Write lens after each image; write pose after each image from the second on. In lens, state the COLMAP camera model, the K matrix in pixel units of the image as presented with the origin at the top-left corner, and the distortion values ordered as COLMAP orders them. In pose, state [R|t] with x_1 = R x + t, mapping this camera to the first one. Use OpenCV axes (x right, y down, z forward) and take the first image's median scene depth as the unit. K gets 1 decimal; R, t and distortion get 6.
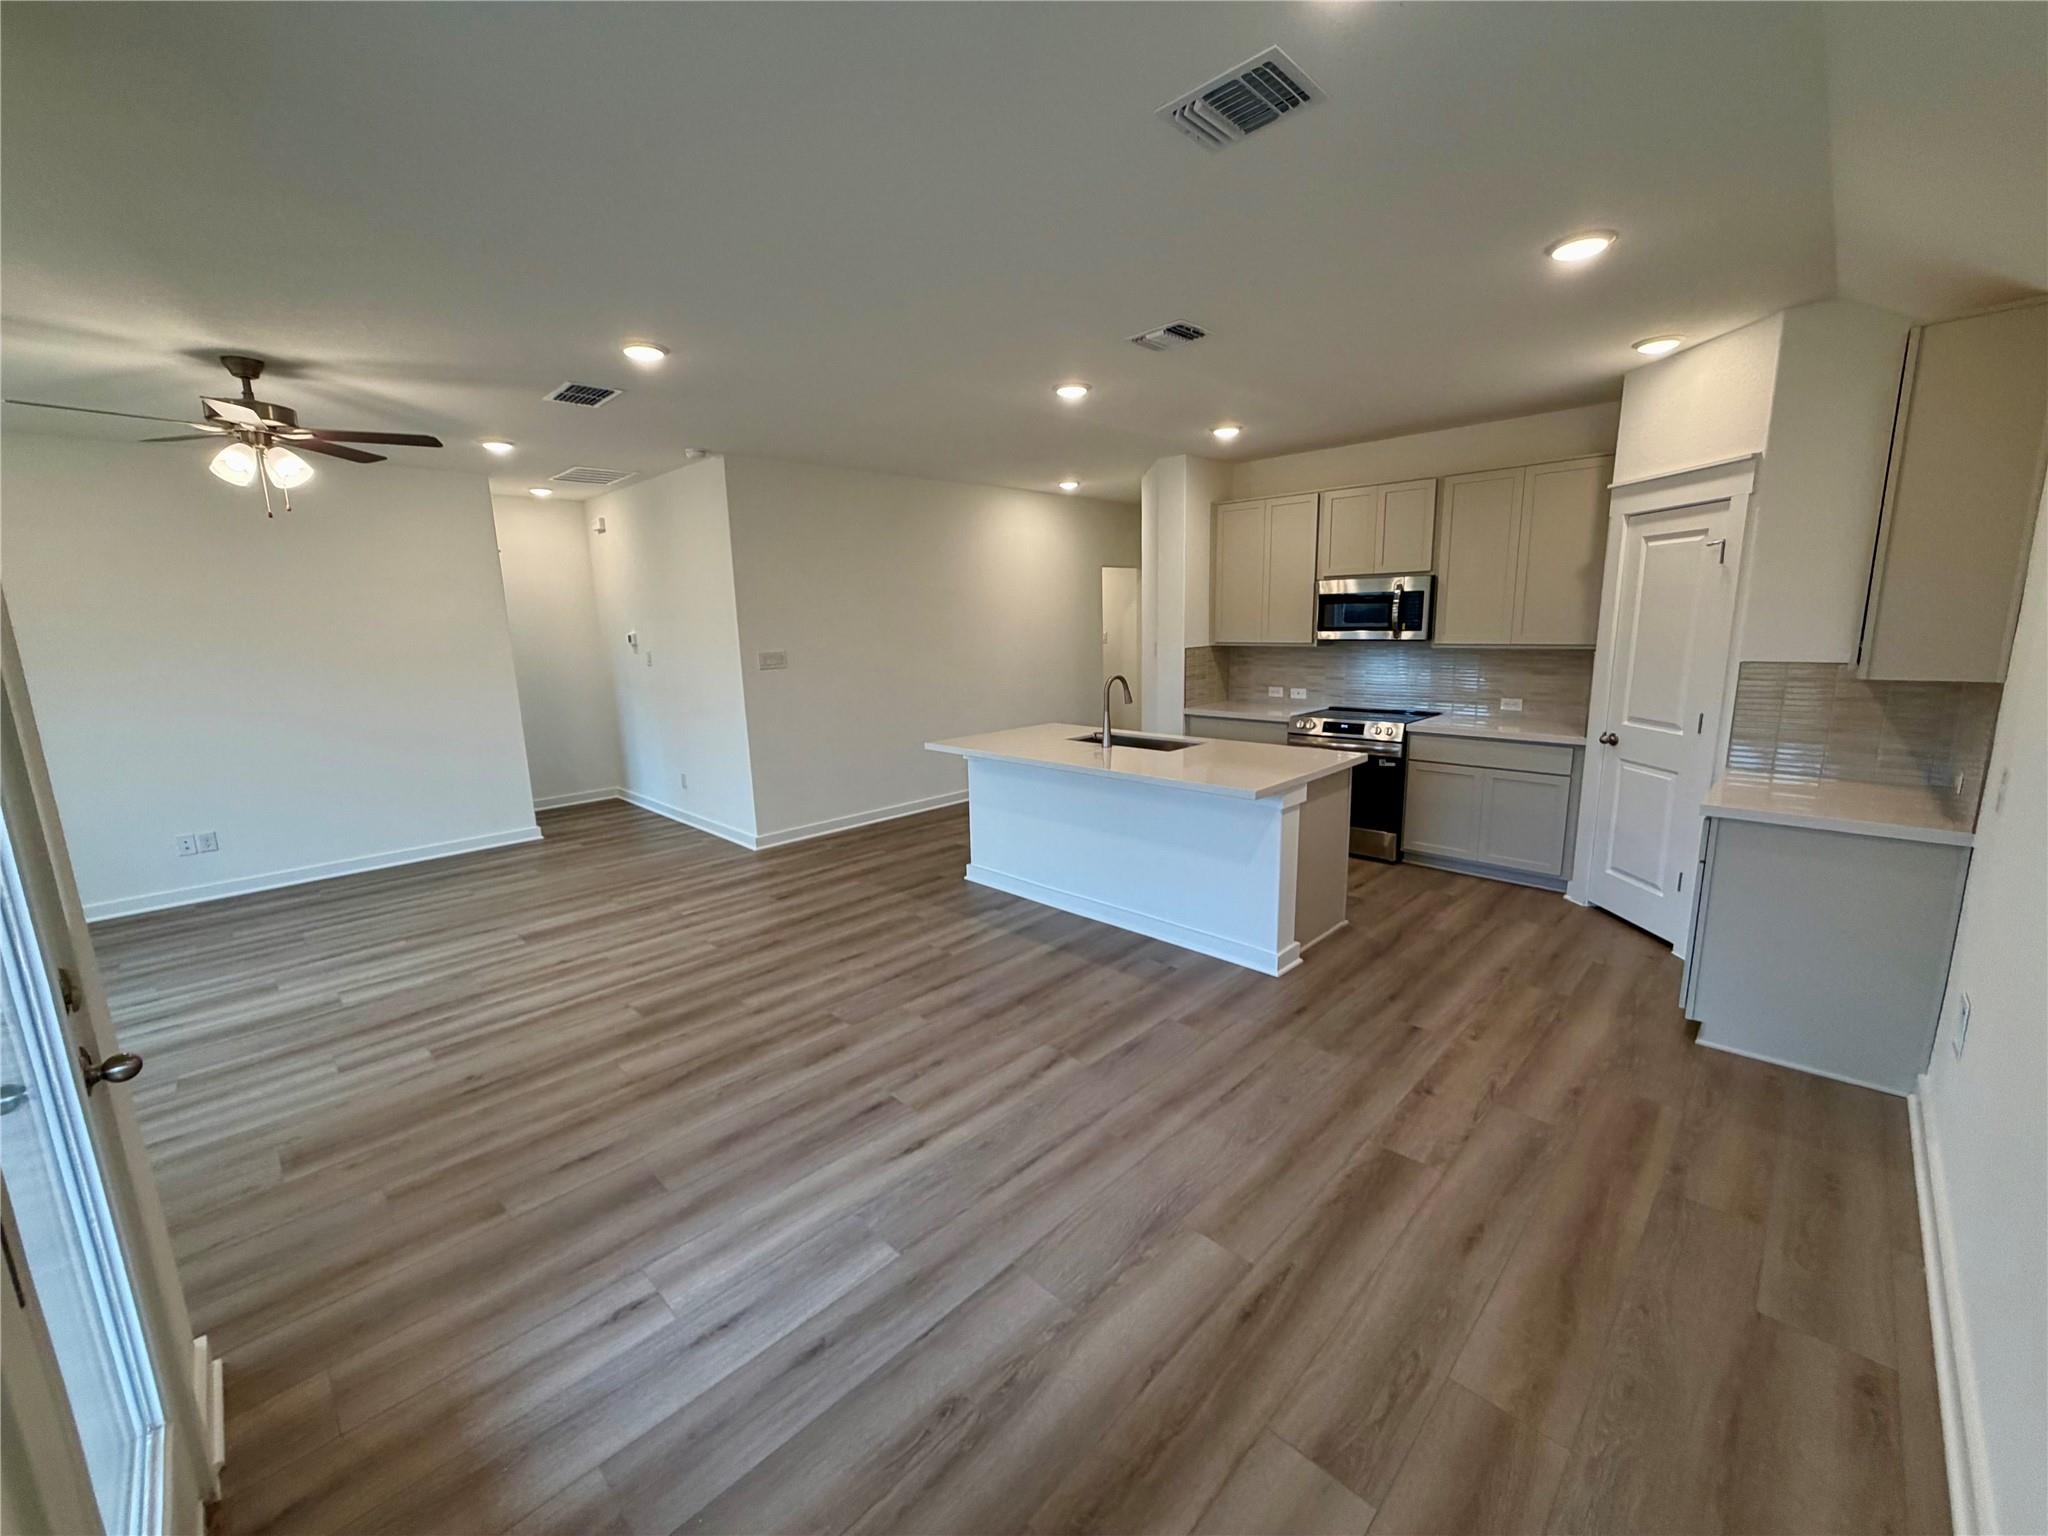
lens RADIAL K [[819.3, 0, 1019.8], [0, 819.3, 767.7], [0, 0, 1]] dist [-0.000370, -0.000083]
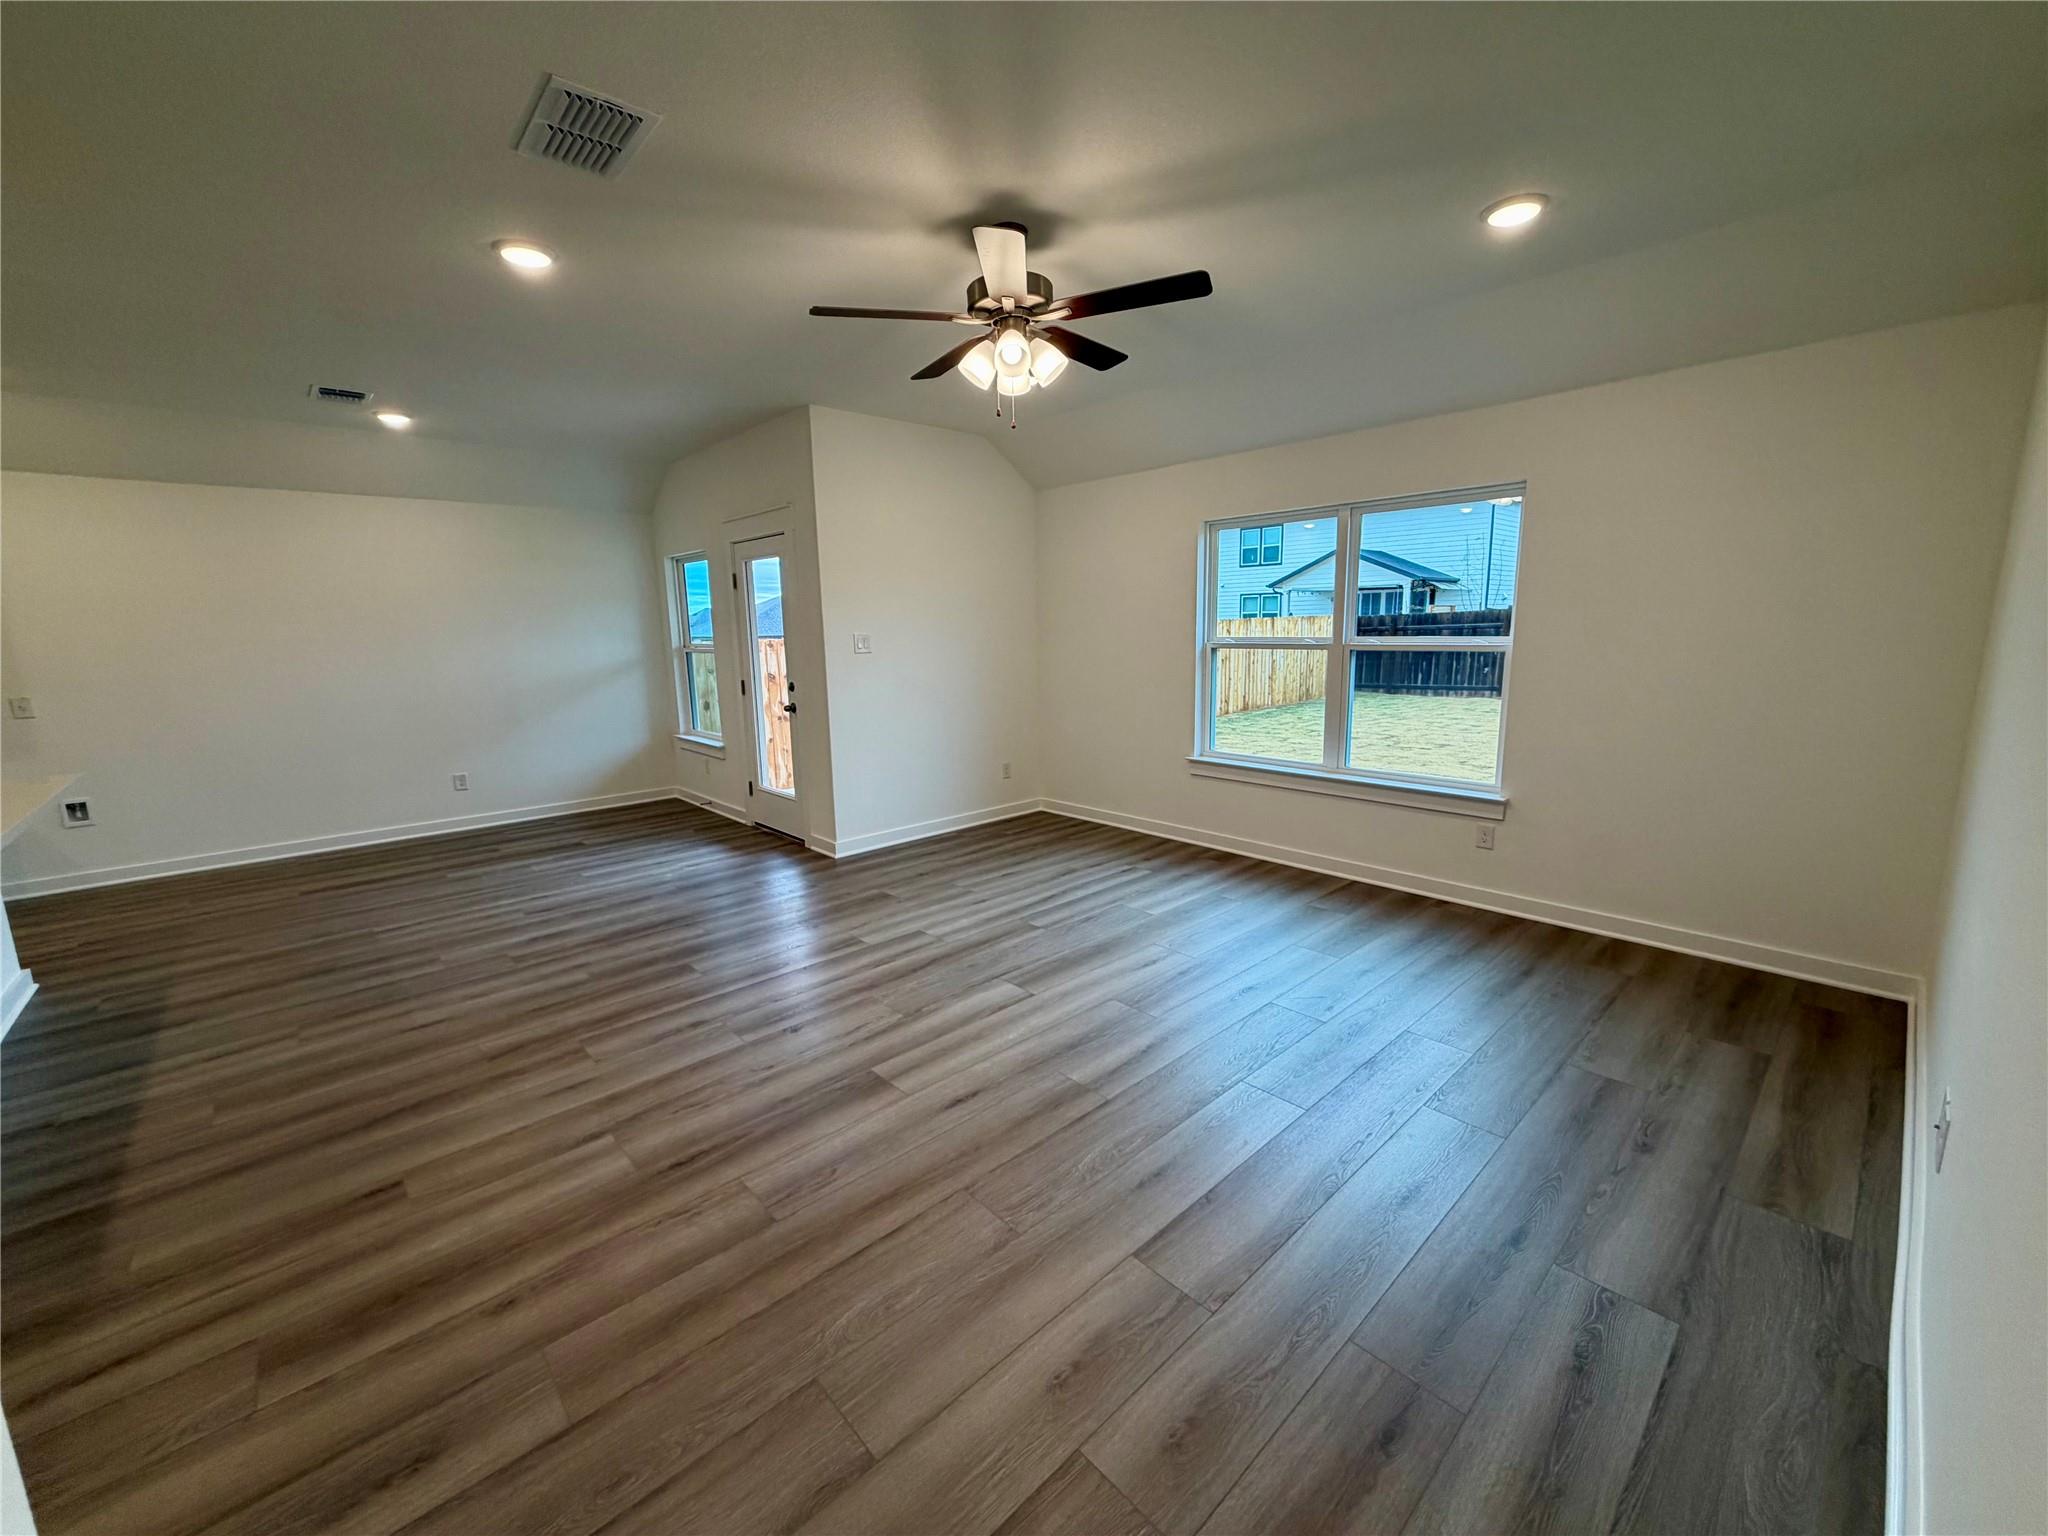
lens RADIAL K [[815.6, 0, 1021.4], [0, 815.6, 767.5], [0, 0, 1]] dist [0.000381, 0.000031]
pose [[-0.998074, 0.037851, 0.049151, -0.771823], [0.052764, 0.934624, 0.351701, -0.225298], [-0.032625, 0.353617, -0.934821, 1.527718]]
